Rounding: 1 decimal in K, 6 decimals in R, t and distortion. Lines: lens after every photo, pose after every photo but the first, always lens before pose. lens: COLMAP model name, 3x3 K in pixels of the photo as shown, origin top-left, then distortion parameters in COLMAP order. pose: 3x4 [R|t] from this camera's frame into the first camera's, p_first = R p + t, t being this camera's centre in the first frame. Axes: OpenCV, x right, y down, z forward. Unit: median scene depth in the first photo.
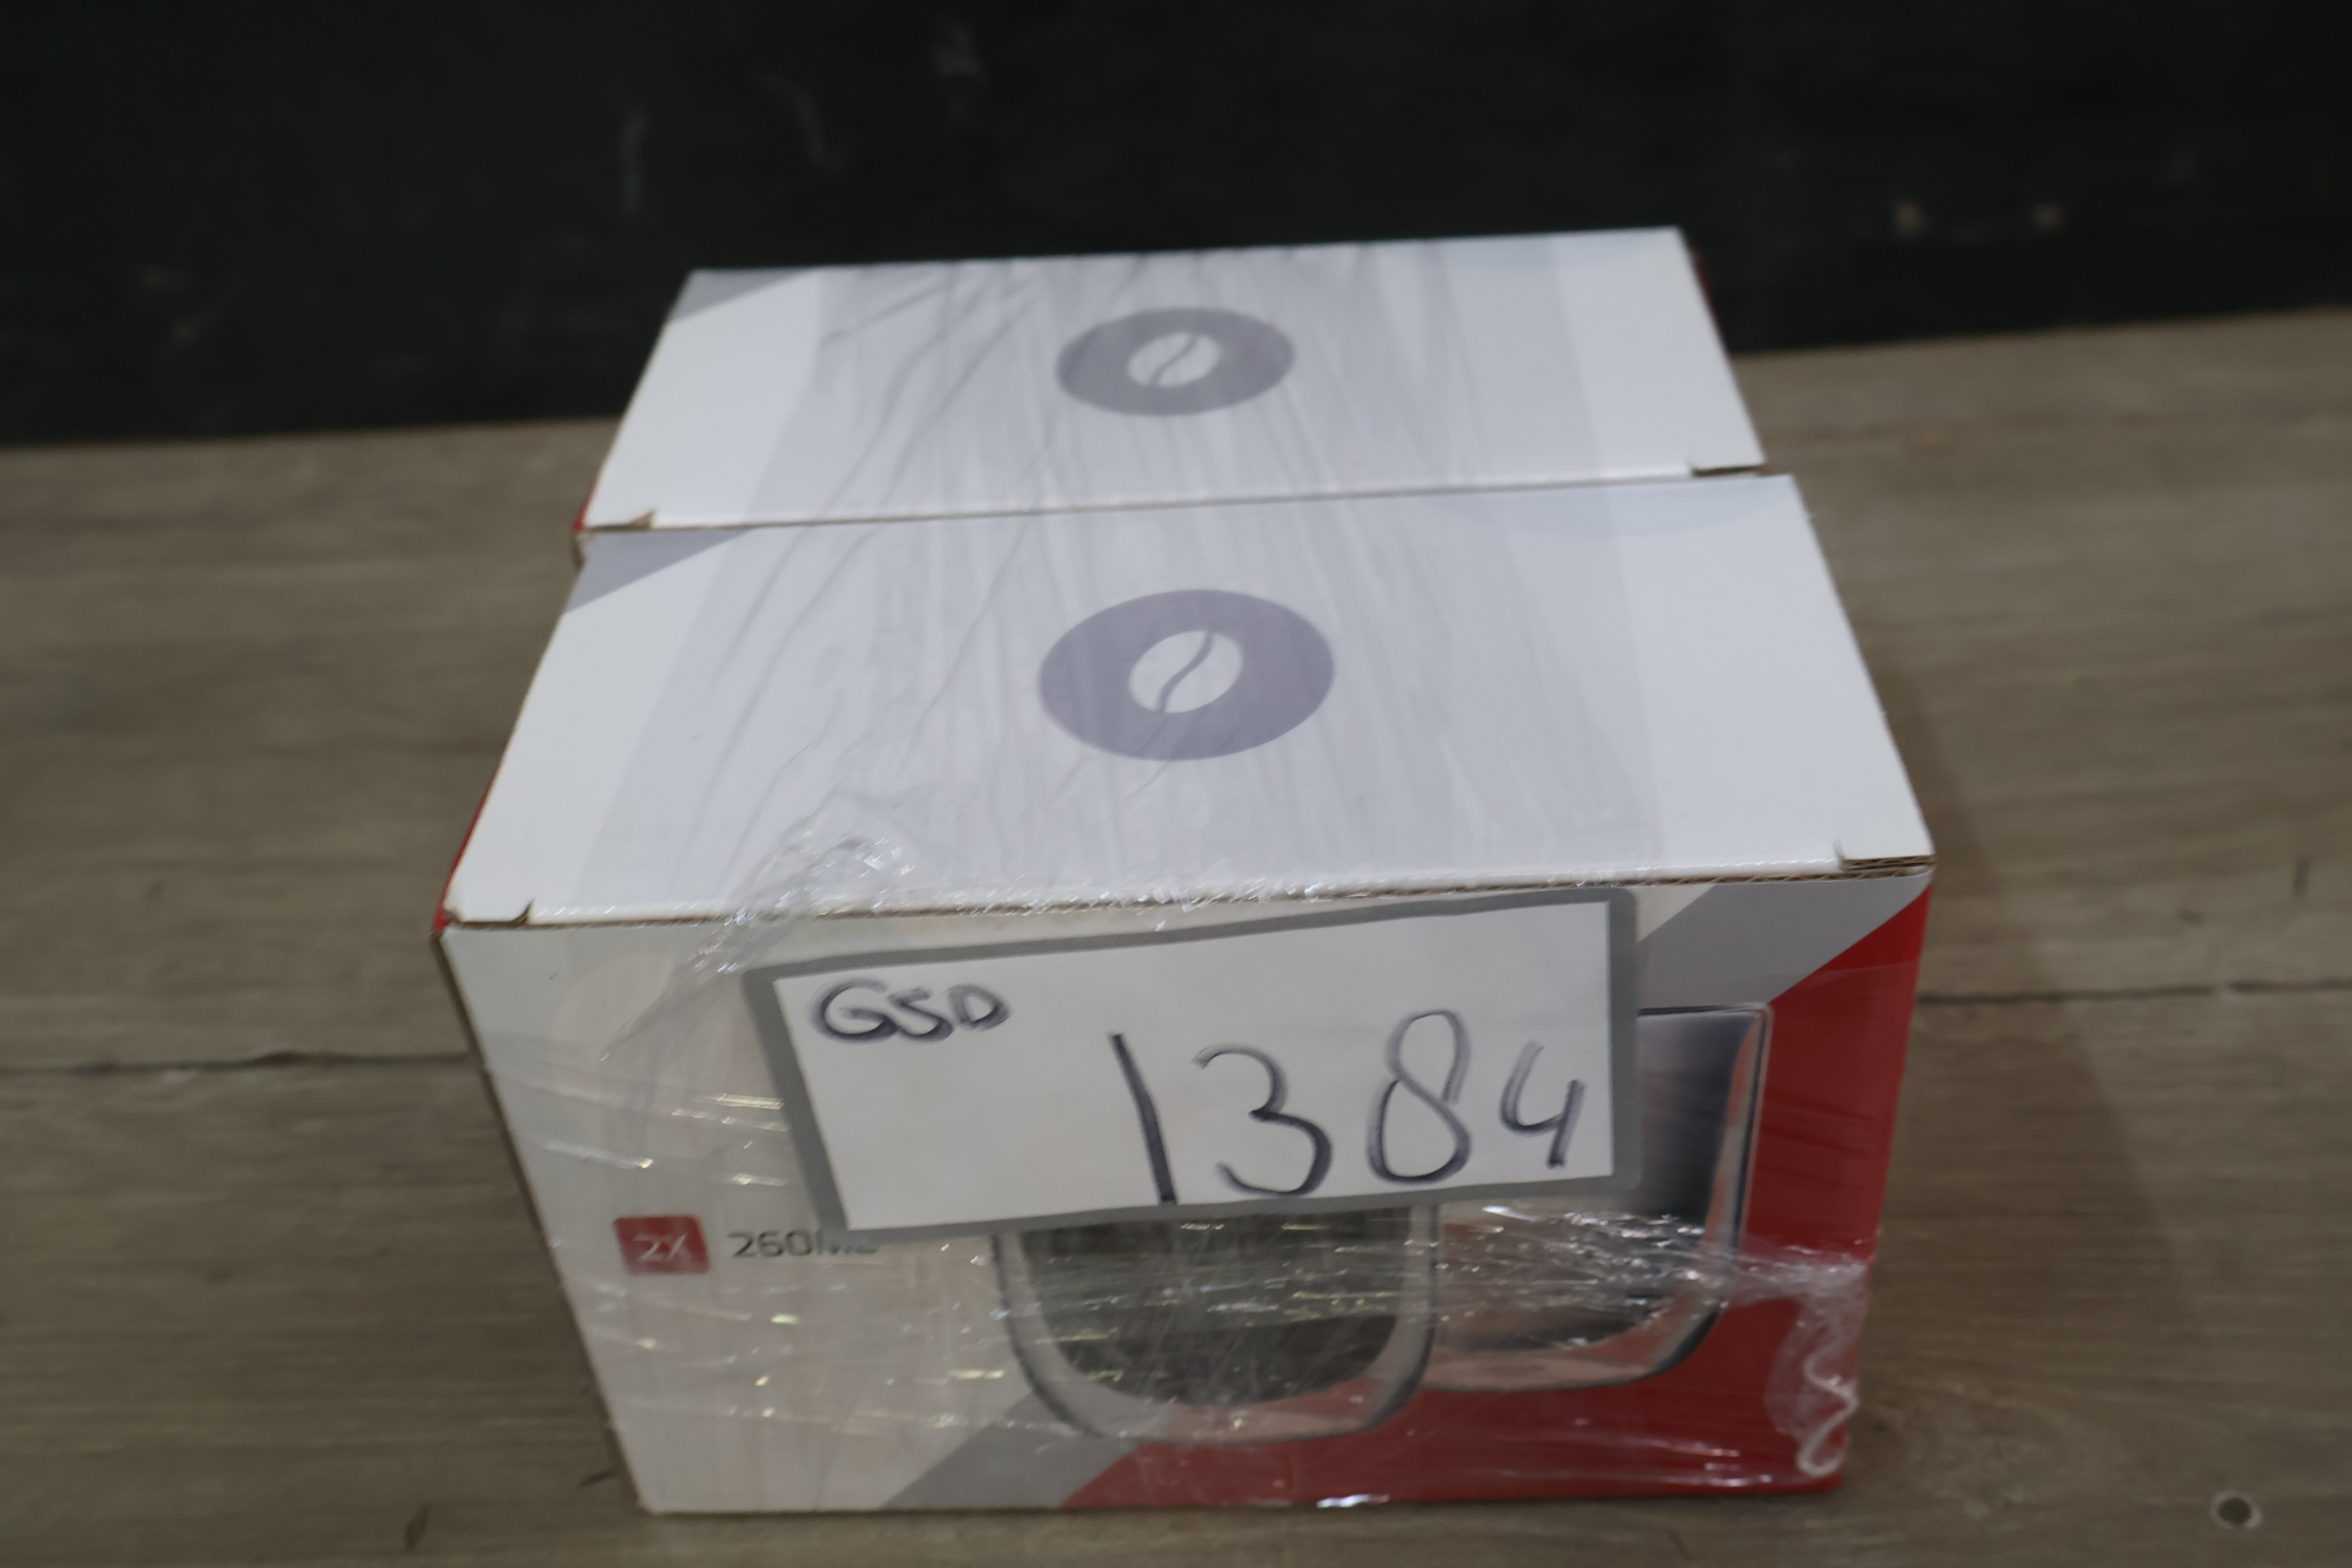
lens RADIAL K [[2328.9, 0, 1176.4], [0, 2328.9, 776.1], [0, 0, 1]] dist [0.004846, 0.003735]
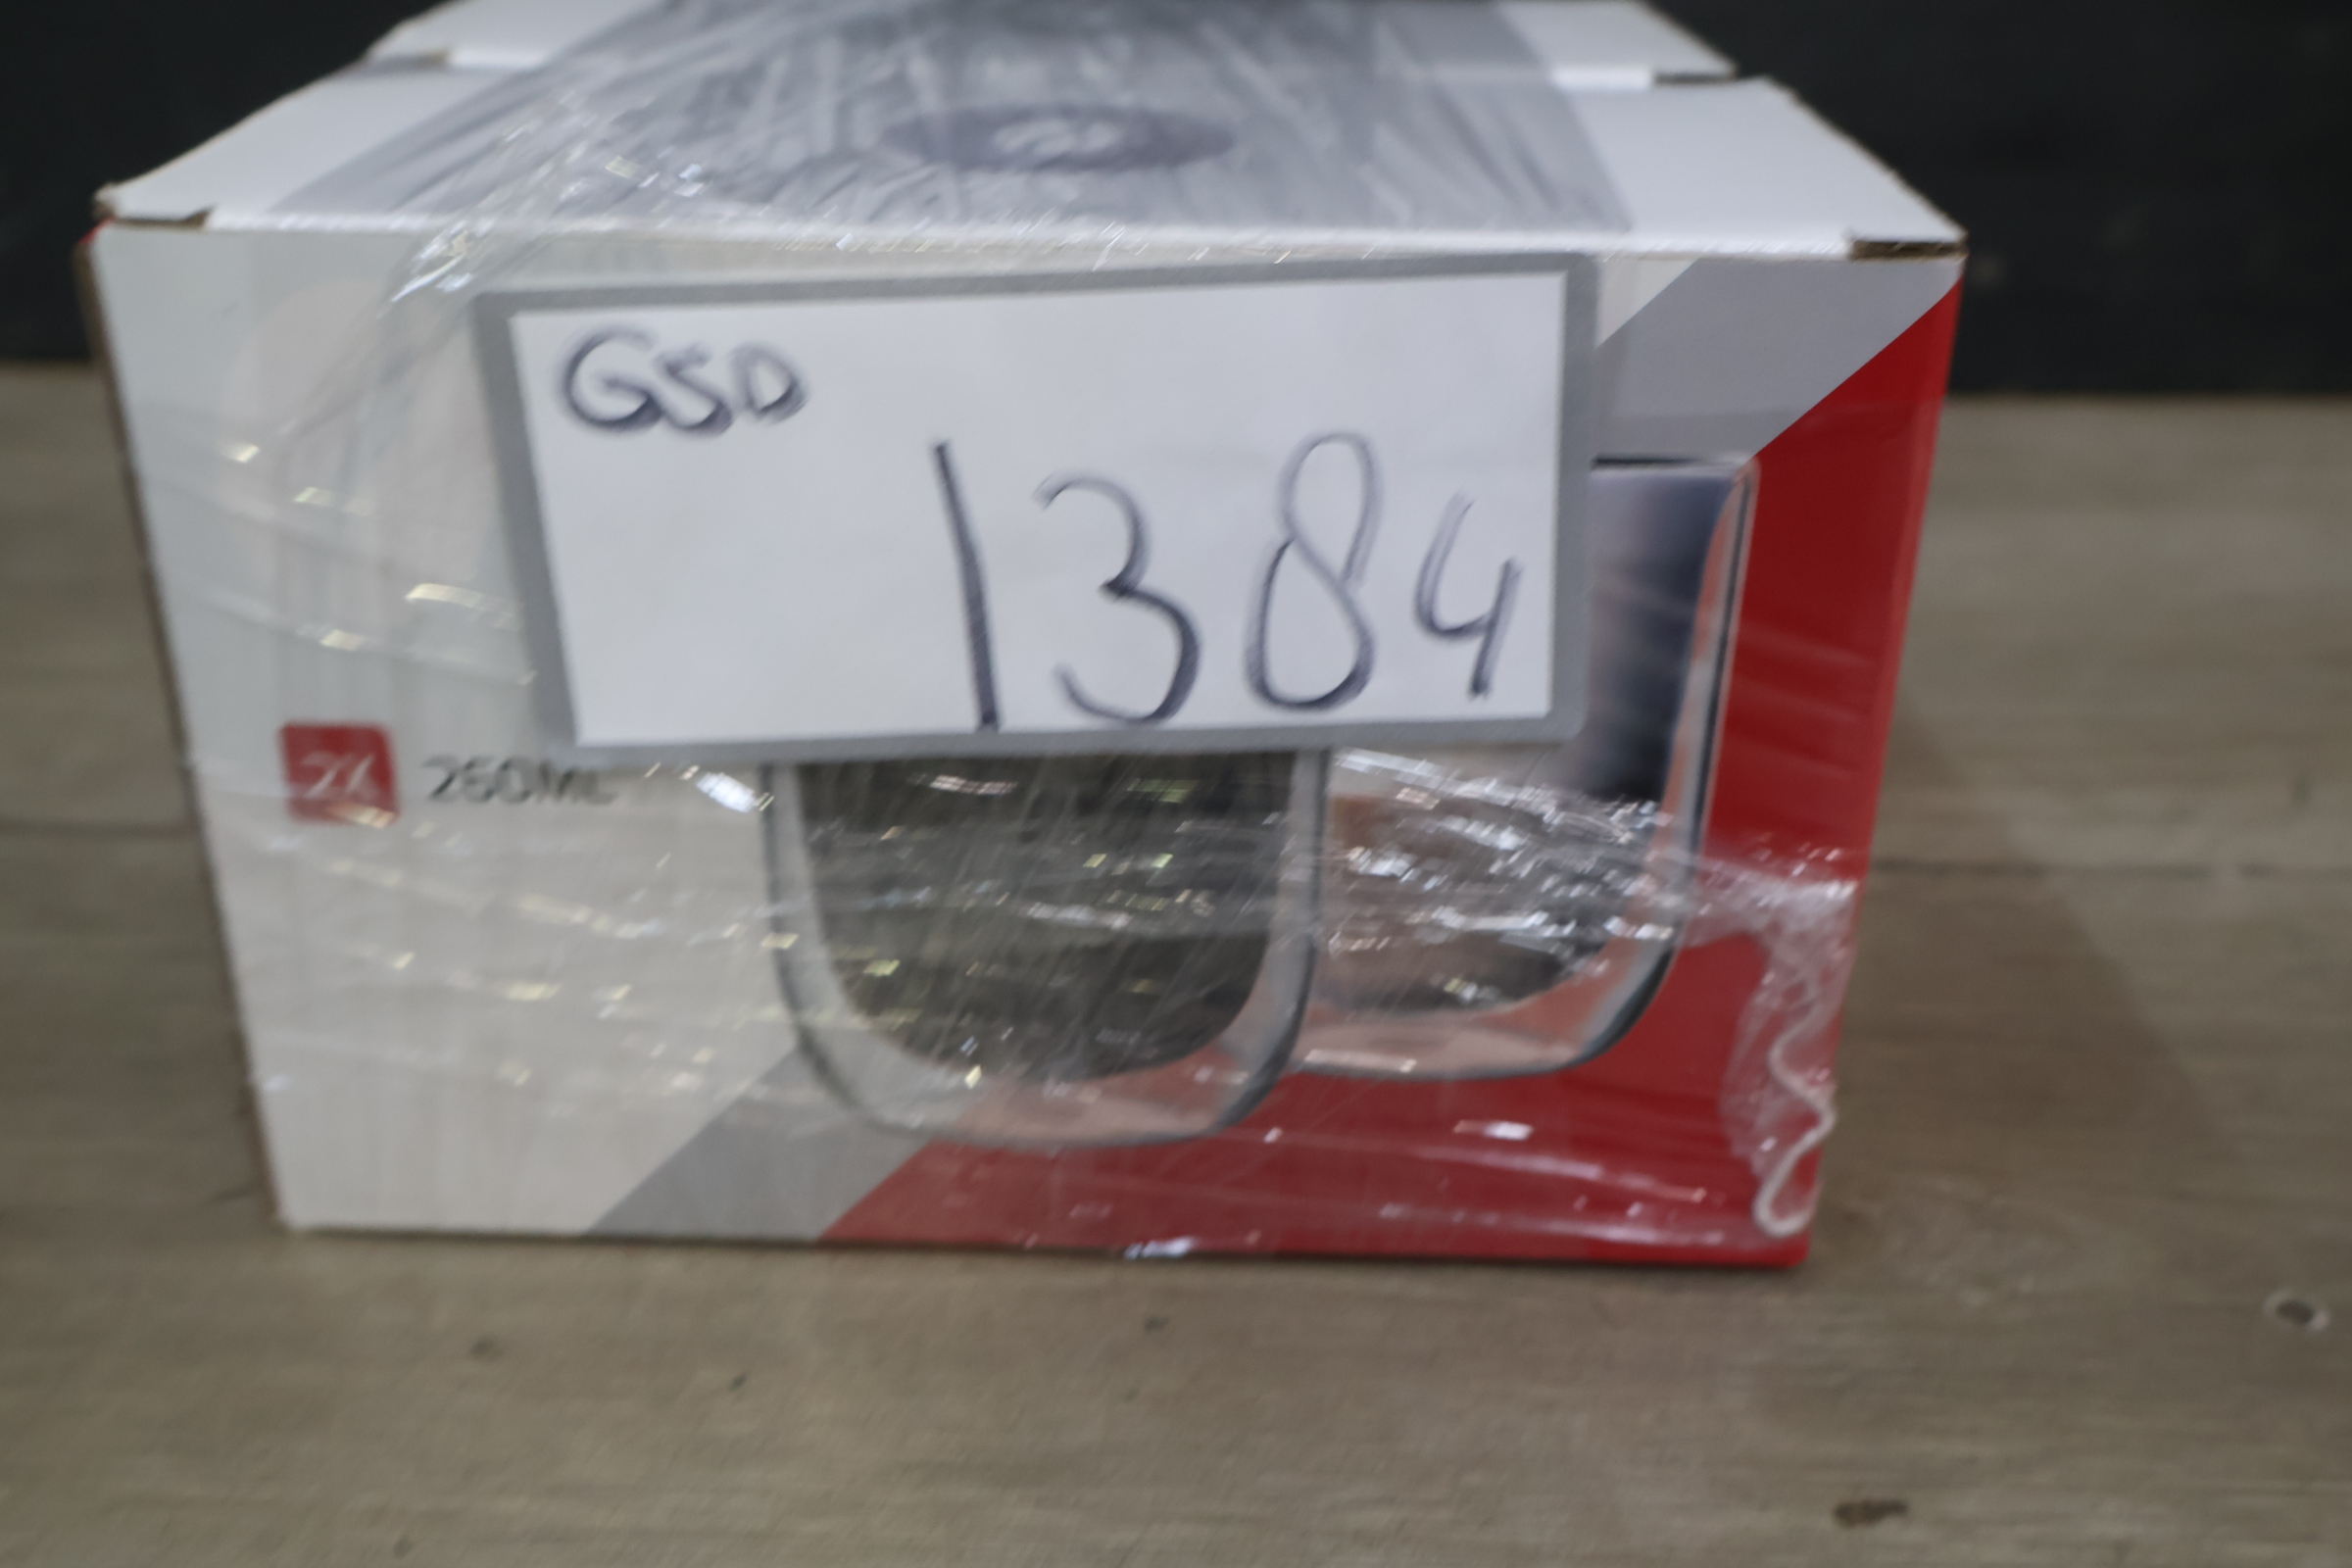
lens RADIAL K [[2328.9, 0, 1176.4], [0, 2328.9, 776.1], [0, 0, 1]] dist [0.004846, 0.003735]
pose [[0.996218, 0.075670, 0.042708, 0.027012], [-0.065920, 0.978408, -0.195890, 0.345593], [-0.056609, 0.192334, 0.979695, 0.223415]]
